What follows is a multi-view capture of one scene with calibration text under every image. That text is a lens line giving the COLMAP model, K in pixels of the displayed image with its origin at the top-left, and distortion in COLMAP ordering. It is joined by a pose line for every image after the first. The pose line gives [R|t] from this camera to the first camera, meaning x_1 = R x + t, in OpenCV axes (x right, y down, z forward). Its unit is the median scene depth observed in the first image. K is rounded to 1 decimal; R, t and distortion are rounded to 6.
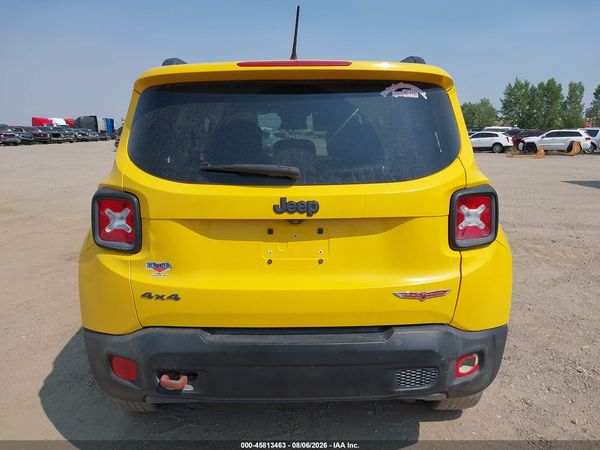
lens RADIAL K [[482.1, 0, 297.7], [0, 482.1, 227.0], [0, 0, 1]] dist [0.011935, -0.032110]
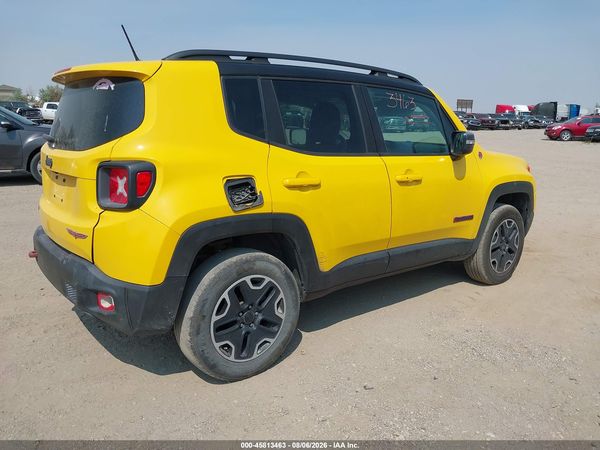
lens RADIAL K [[482.1, 0, 302.1], [0, 482.1, 229.6], [0, 0, 1]] dist [0.011935, -0.032110]
pose [[0.588239, 0.182913, -0.787730, 0.095169], [-0.158587, 0.981262, 0.109426, -0.006956], [0.792985, 0.060555, 0.606224, 0.037246]]
